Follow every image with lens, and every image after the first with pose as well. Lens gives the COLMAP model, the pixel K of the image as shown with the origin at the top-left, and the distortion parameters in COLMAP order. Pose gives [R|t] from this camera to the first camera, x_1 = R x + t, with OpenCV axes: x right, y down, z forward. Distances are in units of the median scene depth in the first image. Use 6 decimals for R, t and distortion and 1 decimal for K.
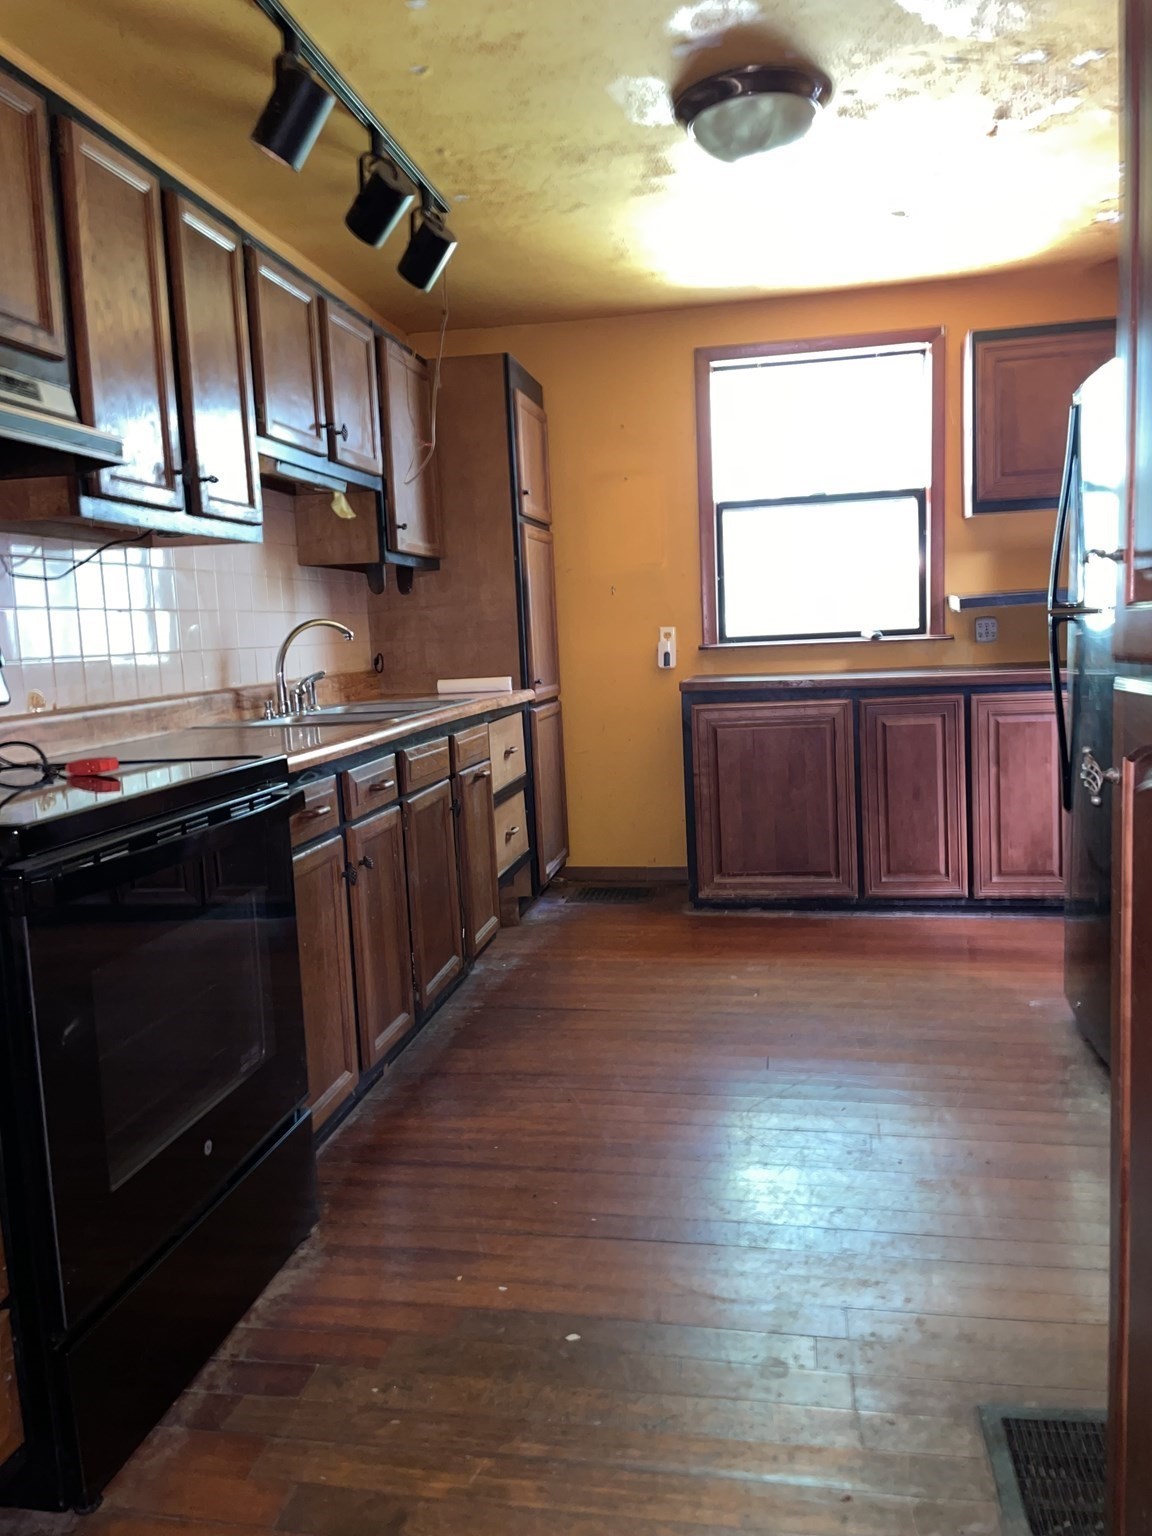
lens RADIAL K [[1168.8, 0, 575.0], [0, 1168.8, 764.1], [0, 0, 1]] dist [0.087922, -0.115296]
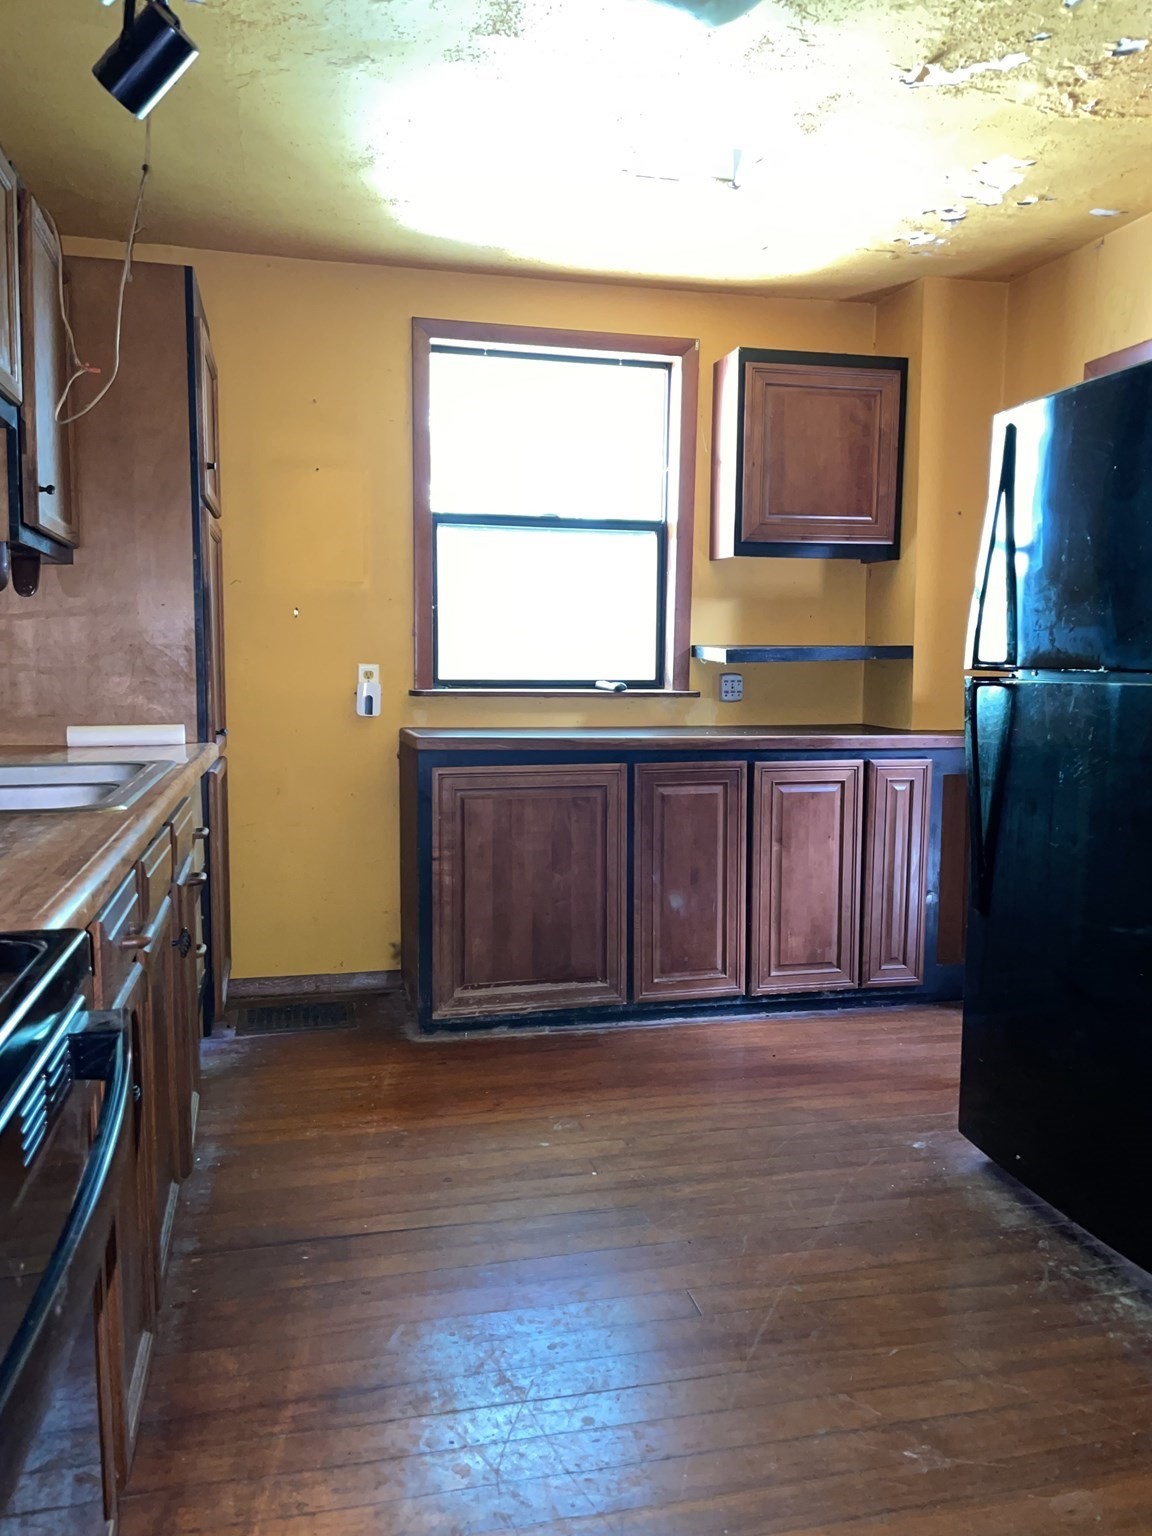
lens RADIAL K [[1168.8, 0, 586.4], [0, 1168.8, 762.3], [0, 0, 1]] dist [0.087922, -0.115296]
pose [[0.908707, 0.012589, 0.417244, -0.129237], [0.002169, 0.999389, -0.034878, -0.027271], [-0.417428, 0.032599, 0.908125, 0.260736]]
